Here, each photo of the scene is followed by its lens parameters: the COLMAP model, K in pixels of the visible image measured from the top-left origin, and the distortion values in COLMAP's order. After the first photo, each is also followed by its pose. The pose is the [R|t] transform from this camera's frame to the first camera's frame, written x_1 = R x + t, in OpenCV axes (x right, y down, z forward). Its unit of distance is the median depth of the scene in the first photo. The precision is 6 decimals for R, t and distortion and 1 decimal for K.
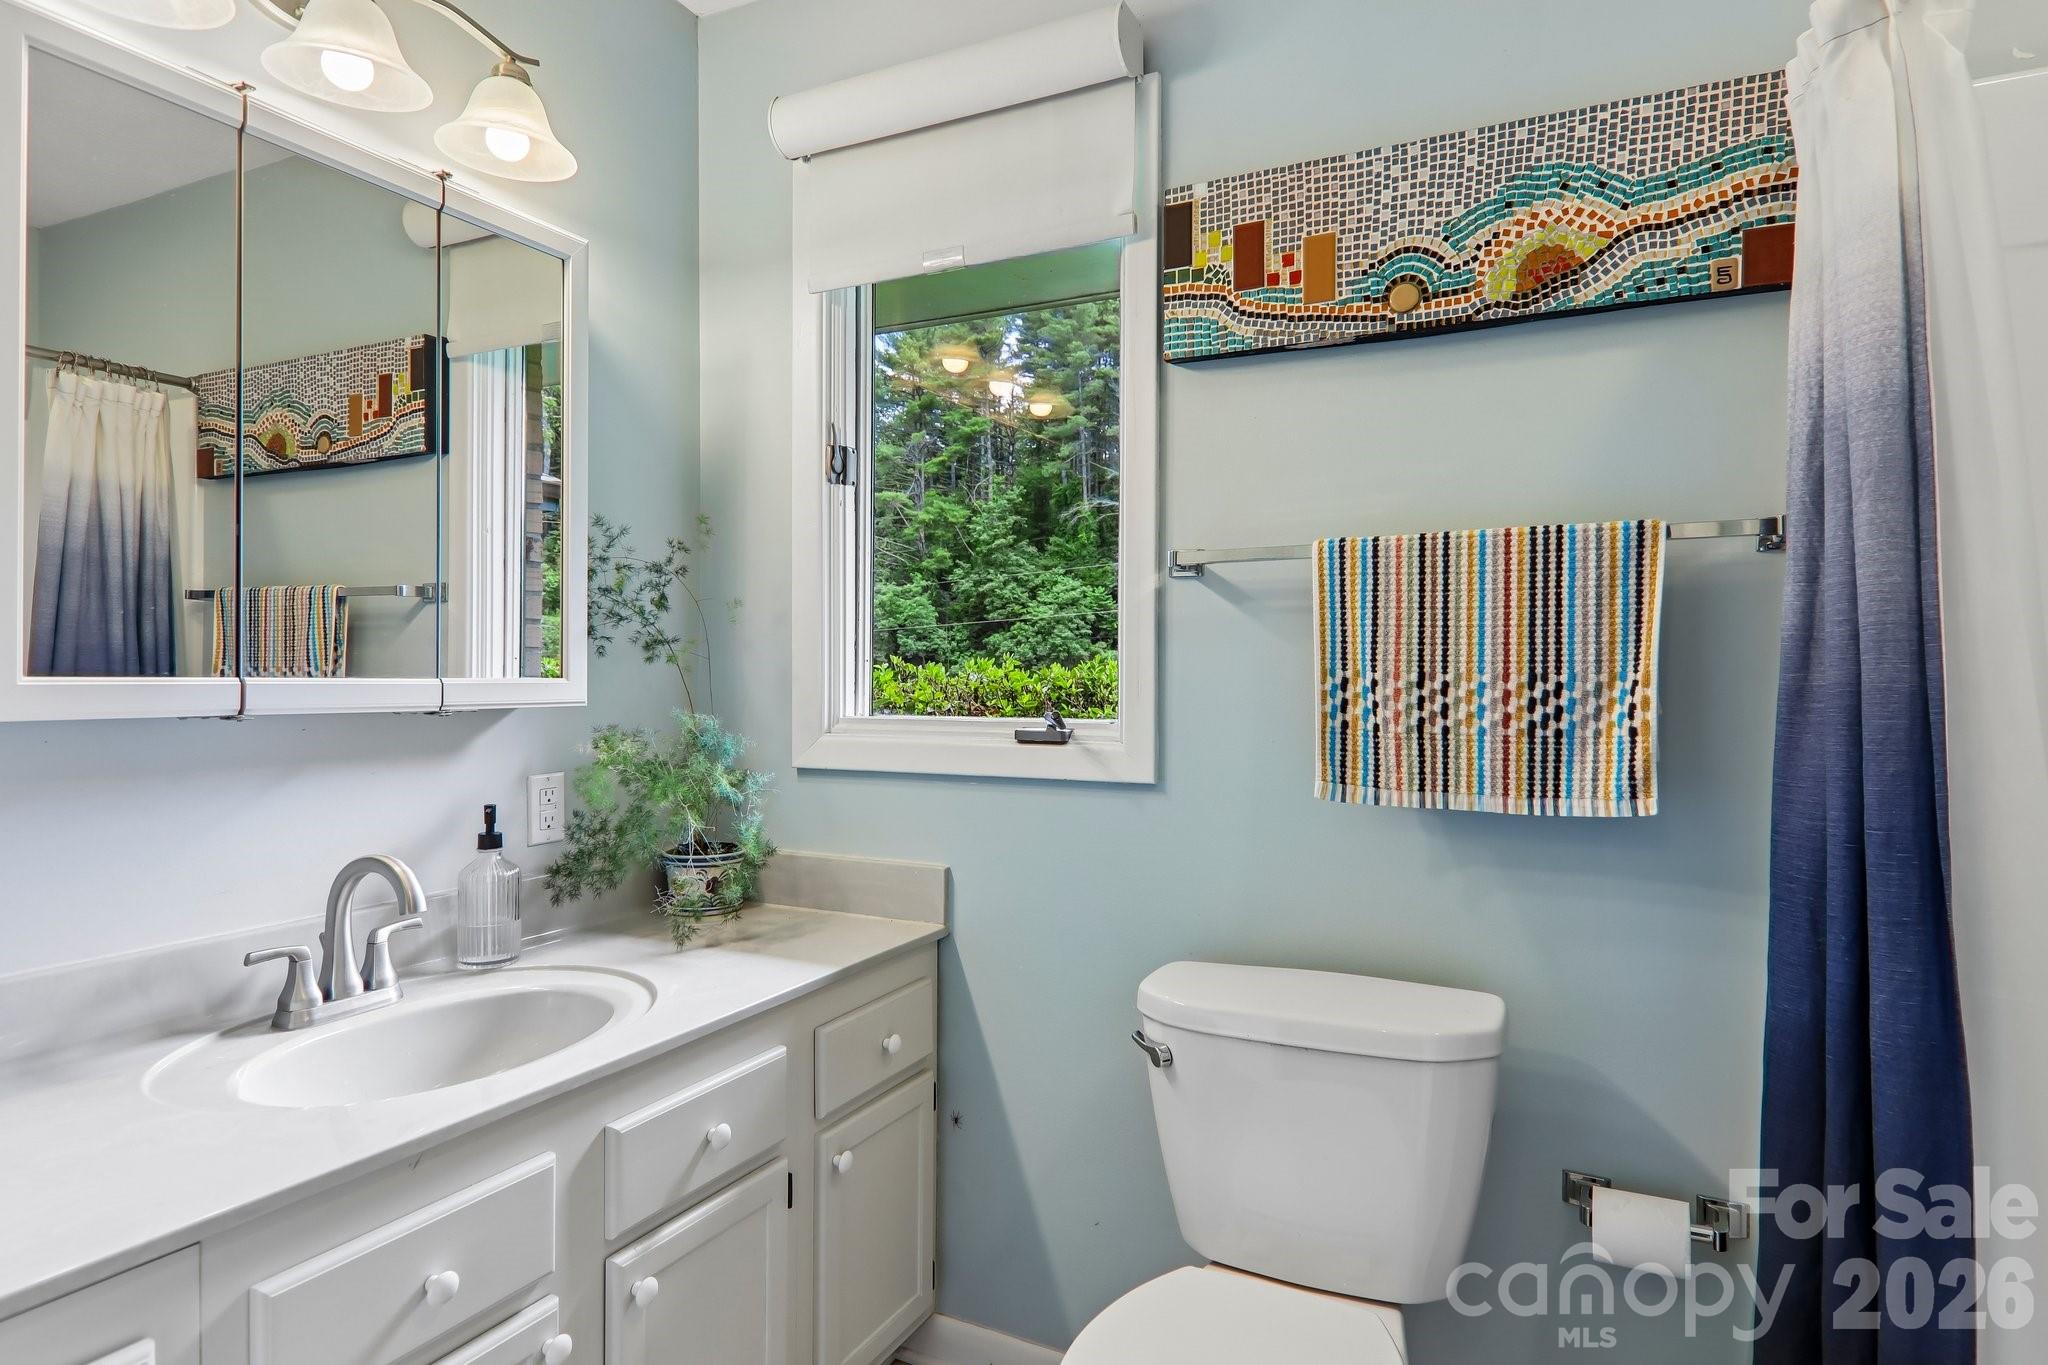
lens RADIAL K [[1136.8, 0, 1034.7], [0, 1136.8, 674.2], [0, 0, 1]] dist [0.005850, -0.018311]
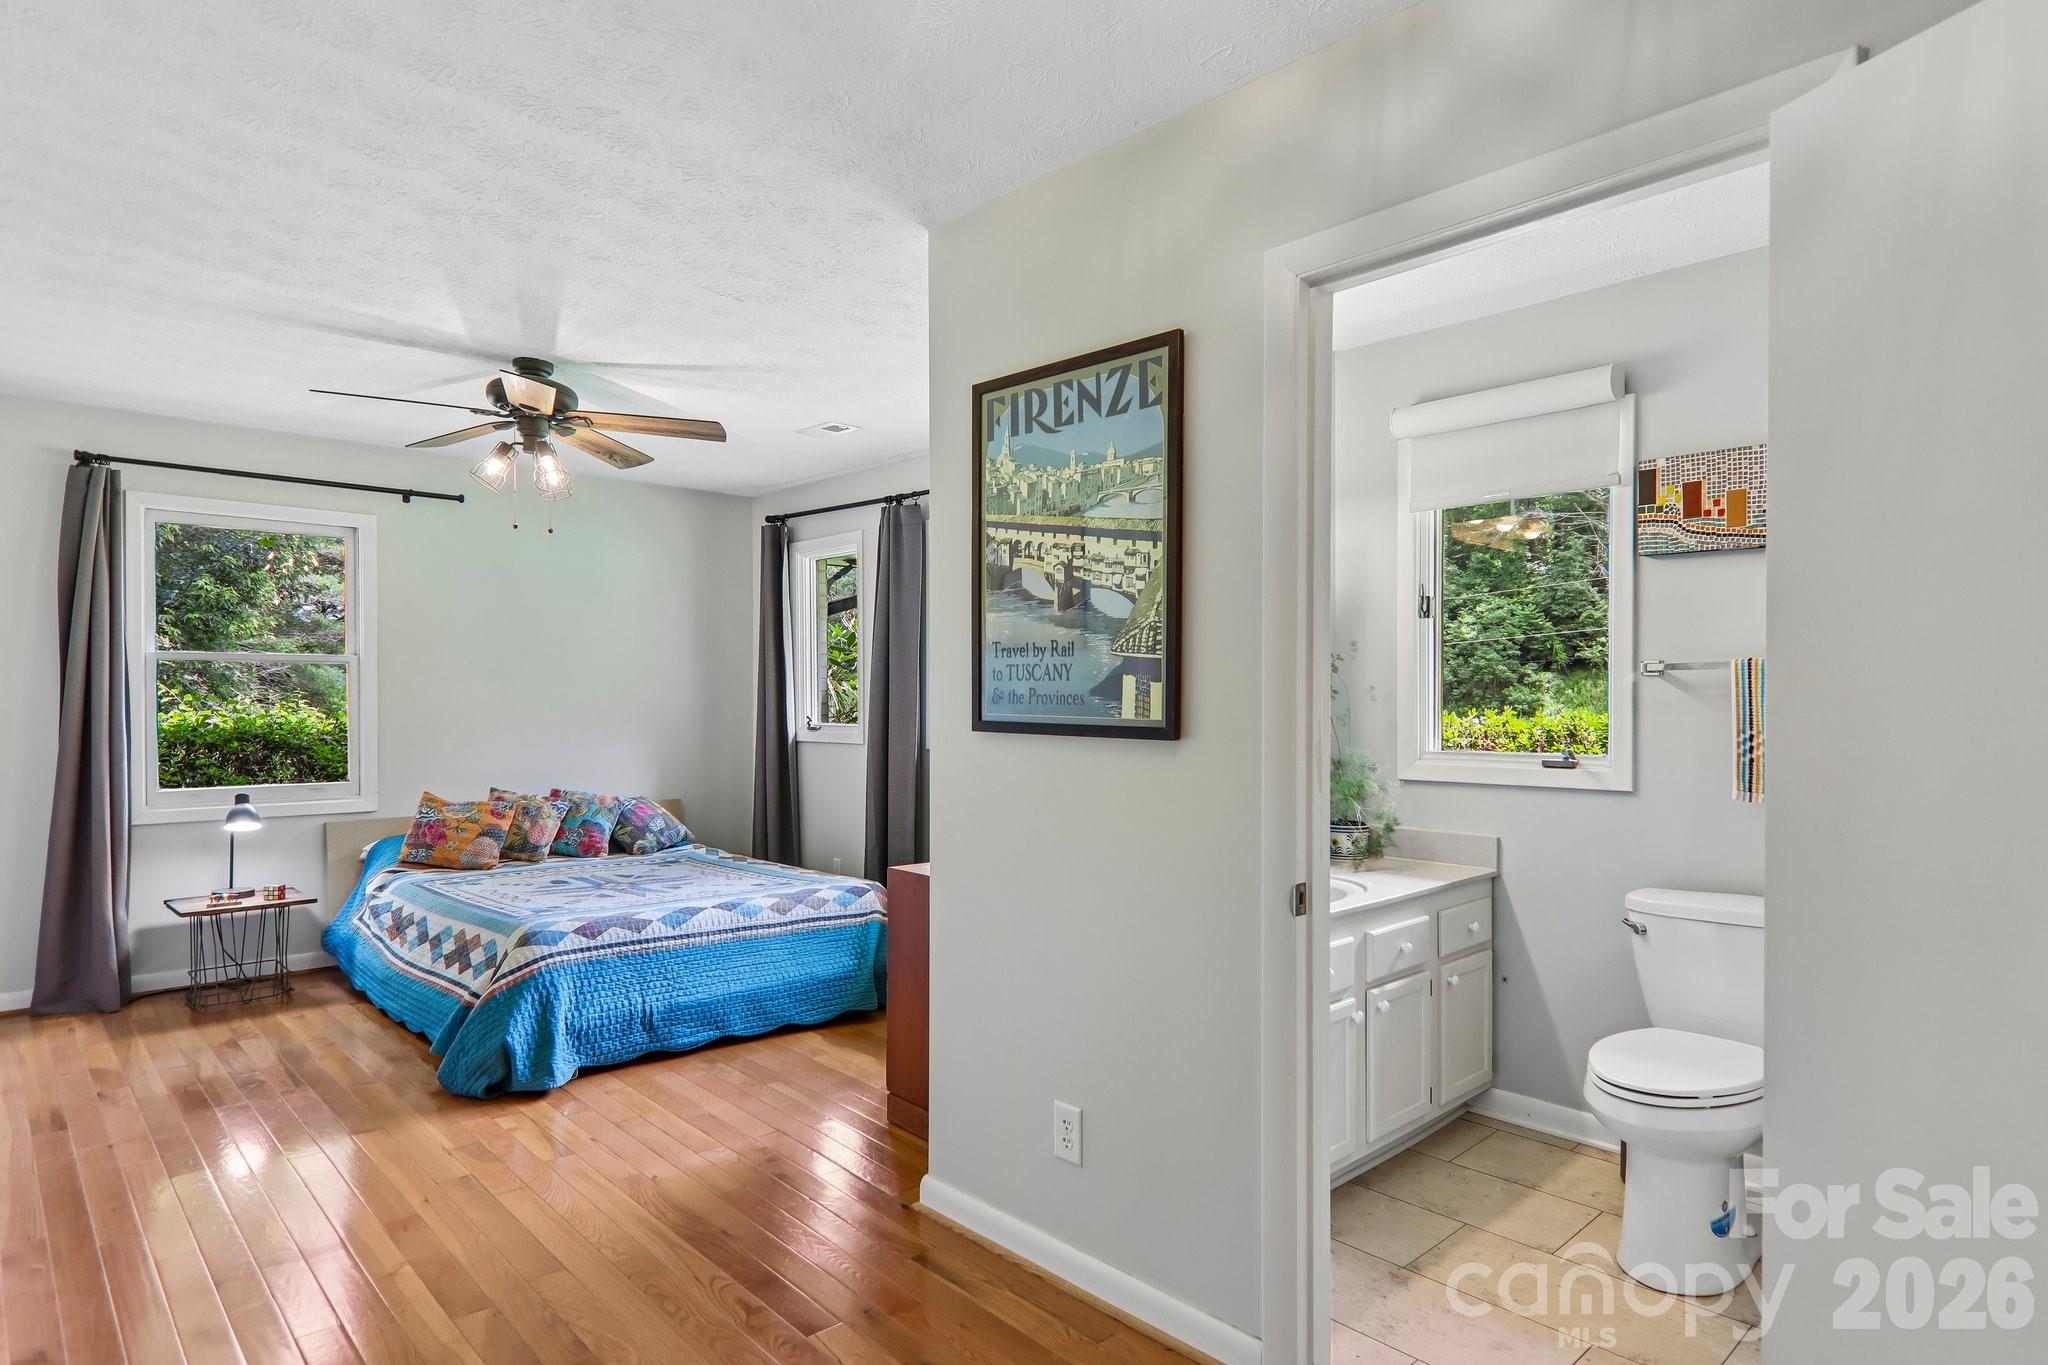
lens RADIAL K [[1136.8, 0, 1009.4], [0, 1136.8, 709.4], [0, 0, 1]] dist [0.005850, -0.018311]
pose [[0.932804, -0.001944, -0.360380, -0.163199], [0.005889, 0.999934, 0.009850, -0.055778], [0.360337, -0.011310, 0.932754, -1.015313]]
